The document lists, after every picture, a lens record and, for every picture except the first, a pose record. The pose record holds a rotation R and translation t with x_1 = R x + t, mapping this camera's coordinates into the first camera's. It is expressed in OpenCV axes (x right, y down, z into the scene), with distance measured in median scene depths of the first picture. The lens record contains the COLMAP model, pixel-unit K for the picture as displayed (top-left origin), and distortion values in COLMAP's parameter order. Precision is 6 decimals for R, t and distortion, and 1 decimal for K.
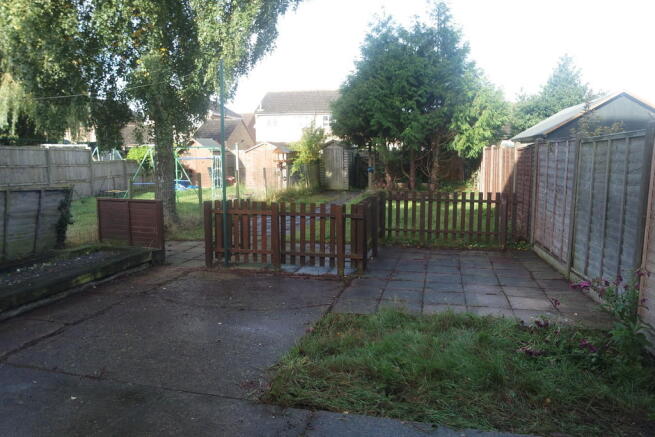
lens RADIAL K [[460.7, 0, 320.1], [0, 460.7, 222.1], [0, 0, 1]] dist [-0.084366, 0.065227]
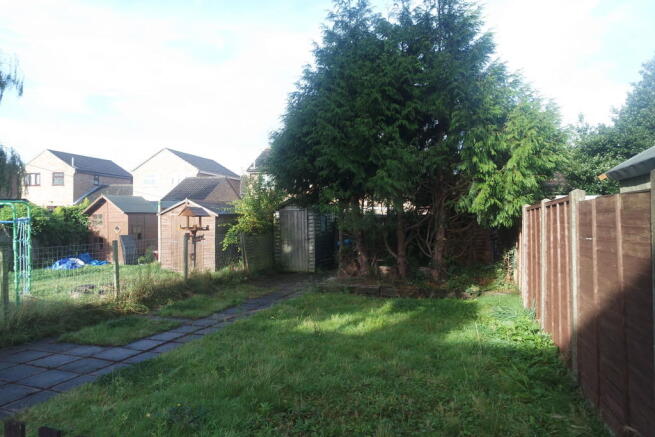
lens RADIAL K [[460.7, 0, 320.1], [0, 460.7, 222.1], [0, 0, 1]] dist [-0.084366, 0.065227]
pose [[0.997188, 0.010518, -0.074203, 0.141165], [-0.020940, 0.989772, -0.141112, -0.058143], [0.071960, 0.142269, 0.987209, 0.403748]]
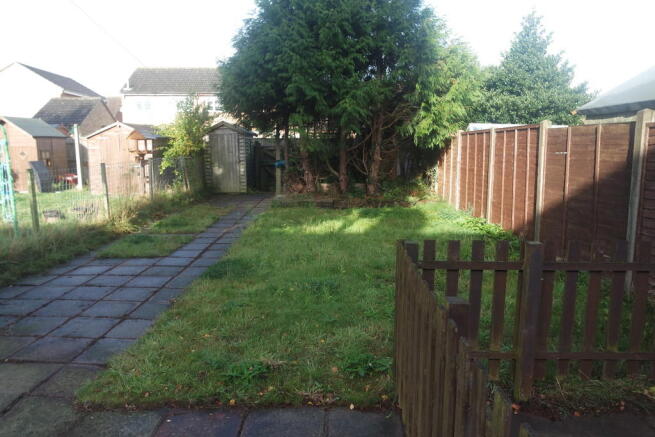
lens RADIAL K [[460.7, 0, 320.1], [0, 460.7, 222.1], [0, 0, 1]] dist [-0.084366, 0.065227]
pose [[0.970541, -0.030285, 0.239026, 0.000971], [0.026181, 0.999451, 0.020329, -0.043601], [-0.239510, -0.013472, 0.970800, 0.343688]]
